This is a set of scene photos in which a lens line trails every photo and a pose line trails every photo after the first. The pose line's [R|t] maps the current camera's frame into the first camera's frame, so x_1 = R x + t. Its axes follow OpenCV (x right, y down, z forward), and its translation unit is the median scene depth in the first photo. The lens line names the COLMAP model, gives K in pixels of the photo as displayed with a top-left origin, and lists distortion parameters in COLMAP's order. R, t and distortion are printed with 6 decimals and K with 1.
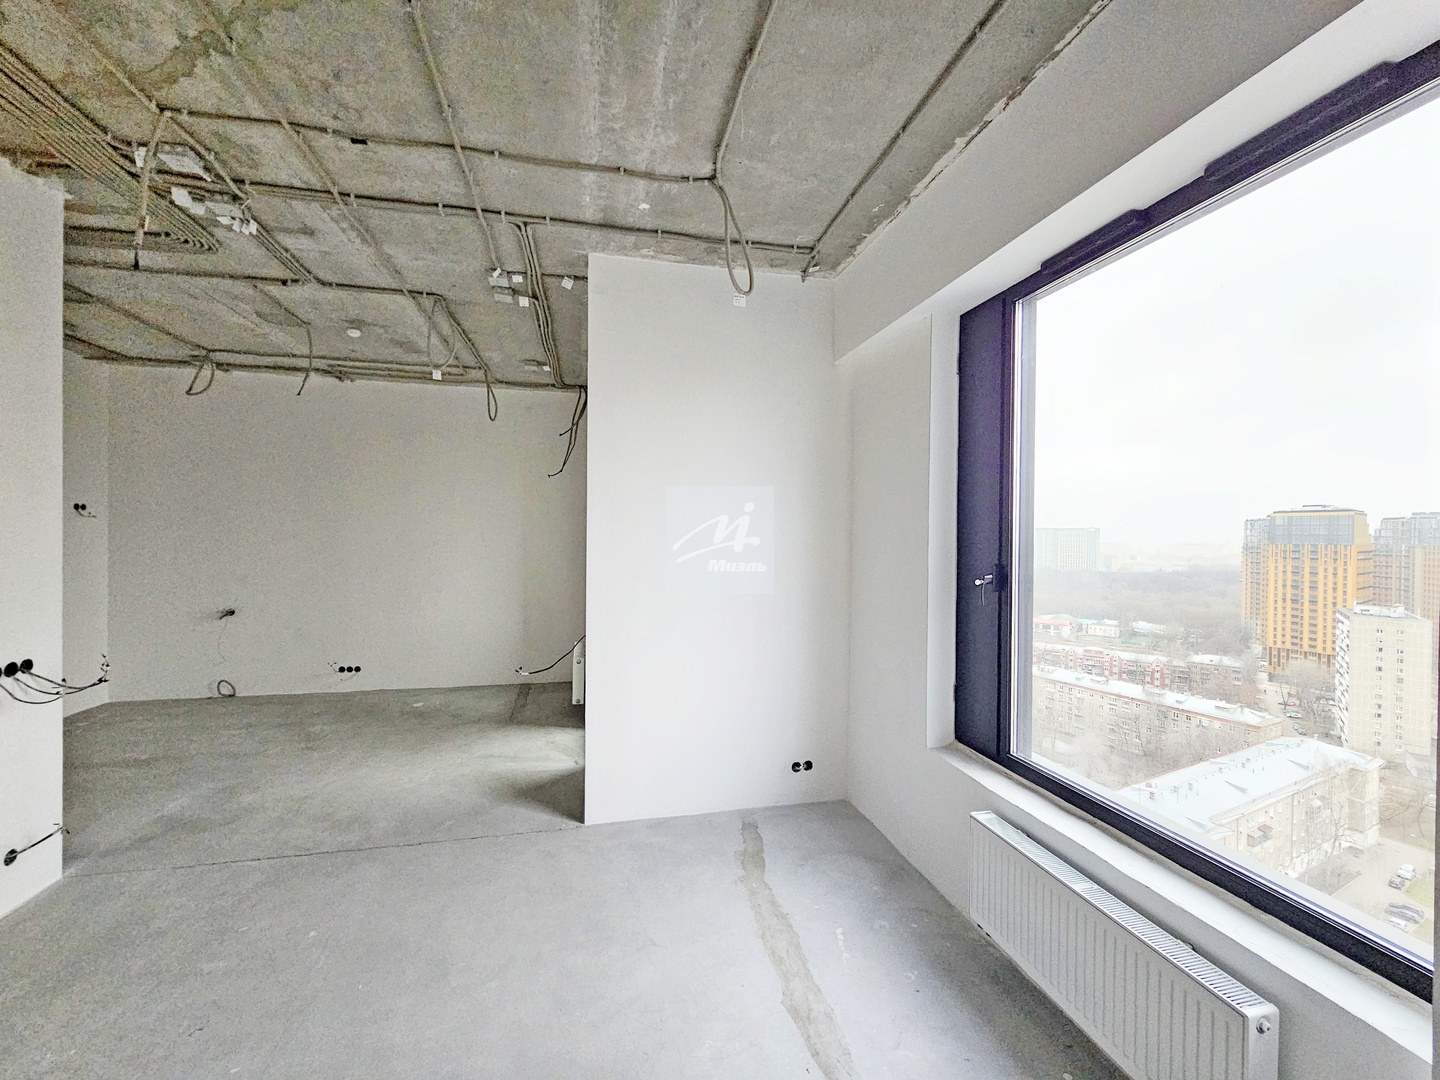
lens RADIAL K [[589.3, 0, 716.9], [0, 589.3, 537.2], [0, 0, 1]] dist [0.000994, -0.000164]
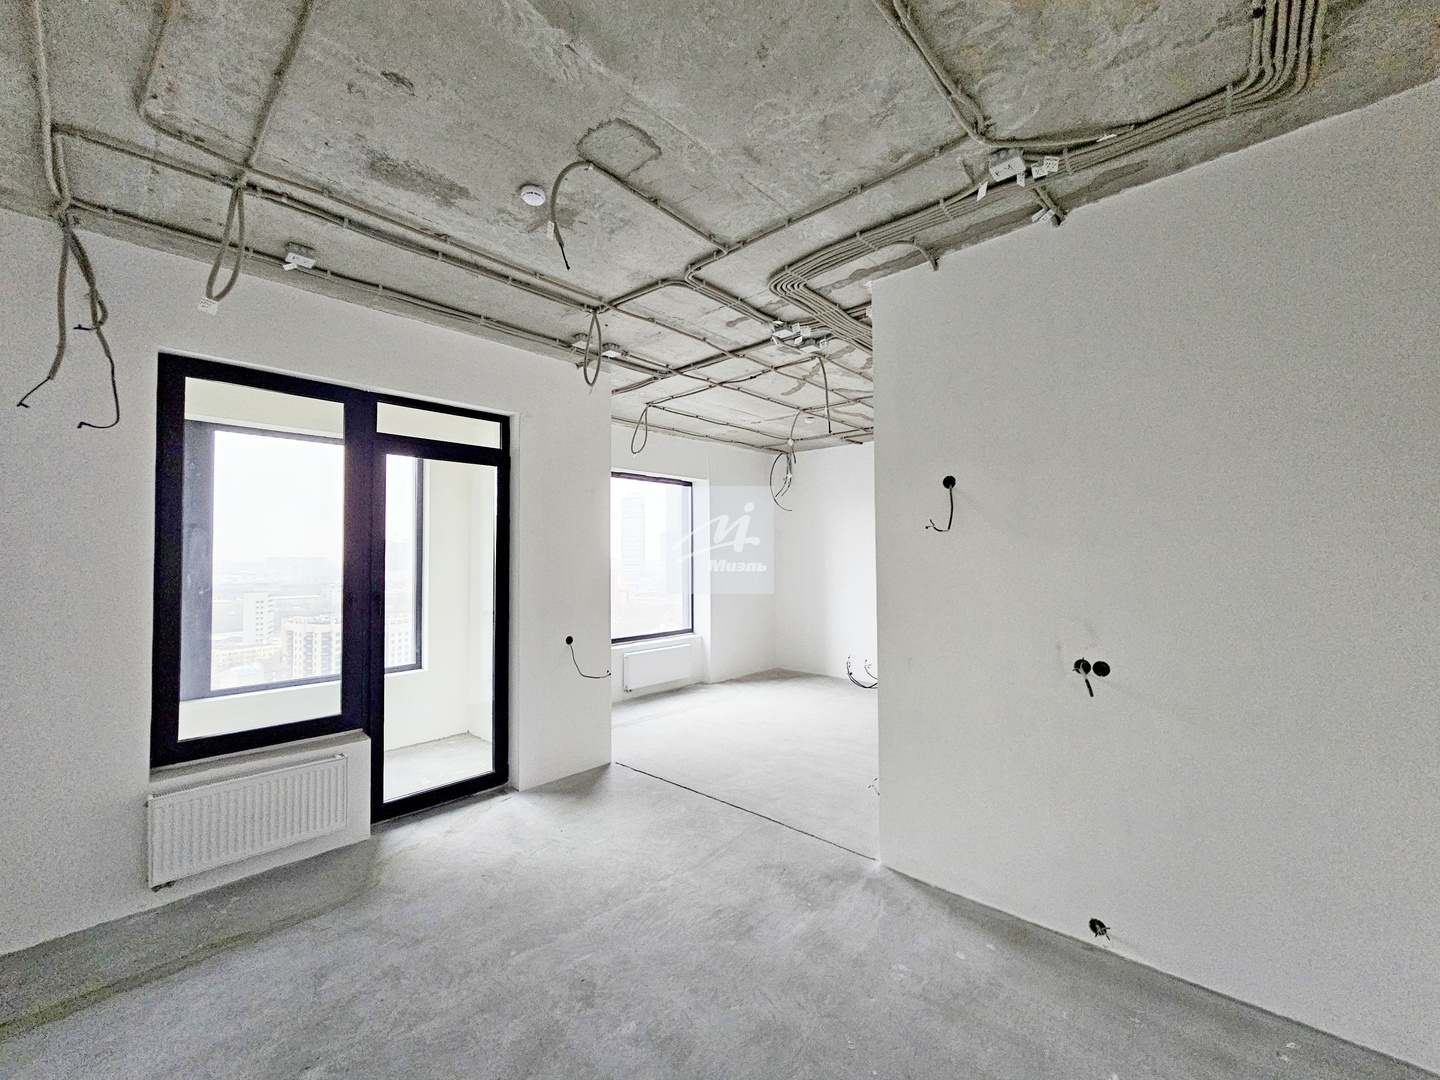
lens RADIAL K [[589.3, 0, 726.8], [0, 589.3, 539.0], [0, 0, 1]] dist [0.000994, -0.000164]
pose [[-0.573539, 0.022024, 0.818882, -1.212822], [0.010071, 0.999753, -0.019835, -0.021411], [-0.819116, -0.003130, -0.573619, 1.223892]]
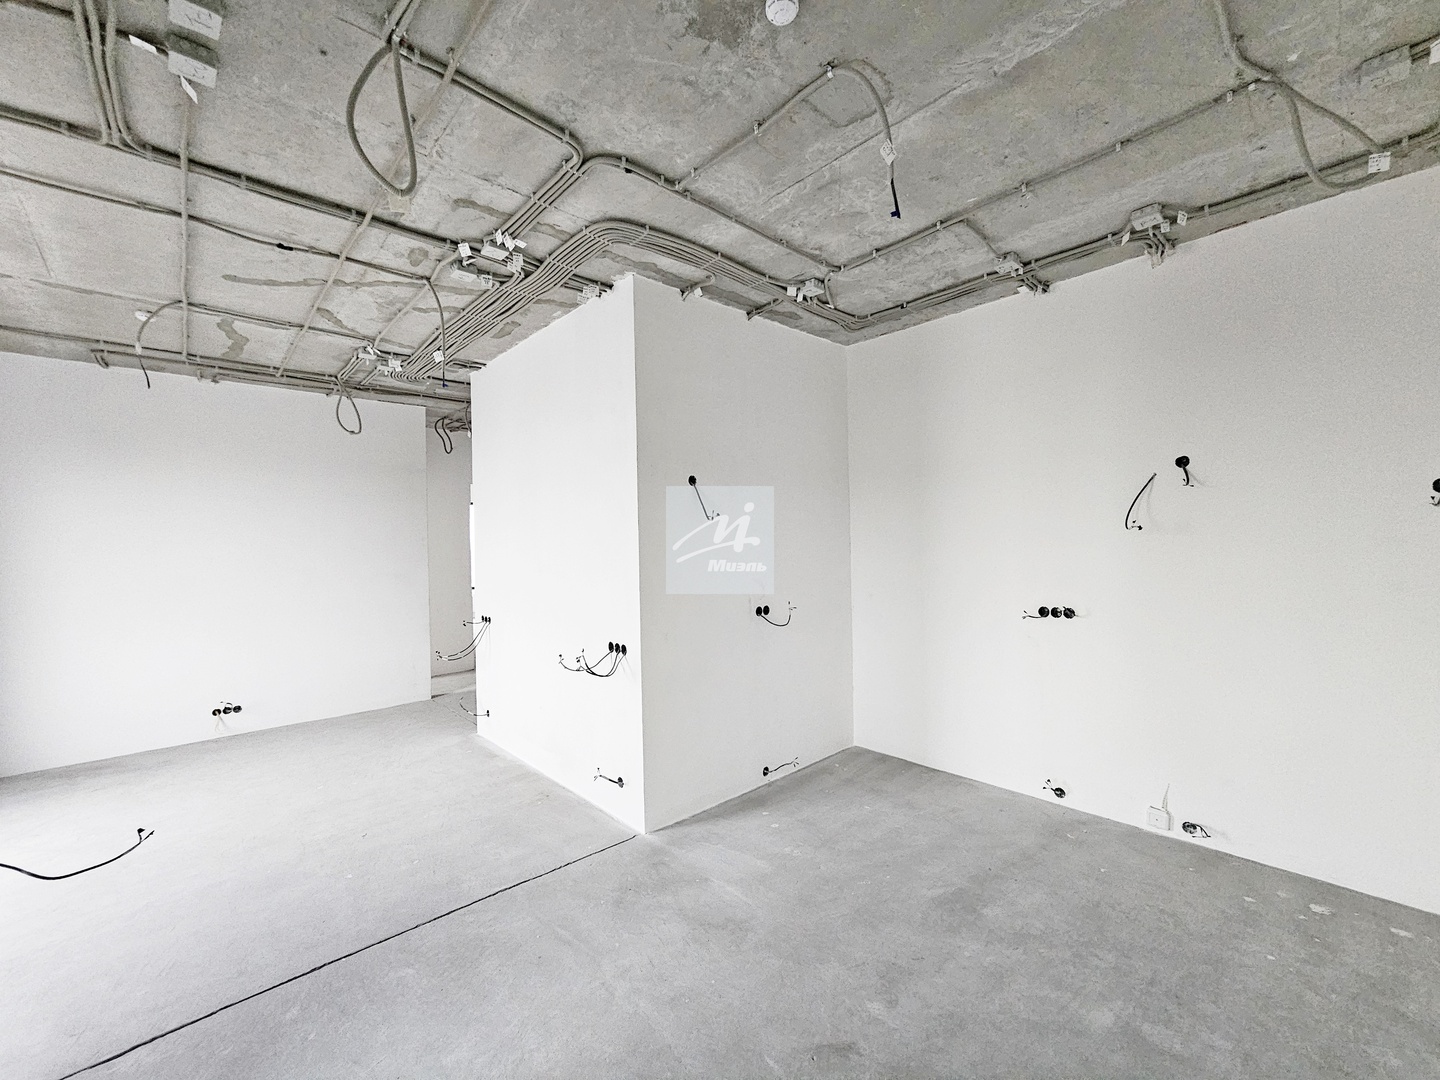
lens RADIAL K [[589.3, 0, 722.8], [0, 589.3, 539.8], [0, 0, 1]] dist [0.000994, -0.000164]
pose [[-0.867333, 0.008432, -0.497657, -0.415511], [0.008323, 0.999962, 0.002438, -0.016496], [0.497659, -0.002027, -0.867371, 1.367210]]
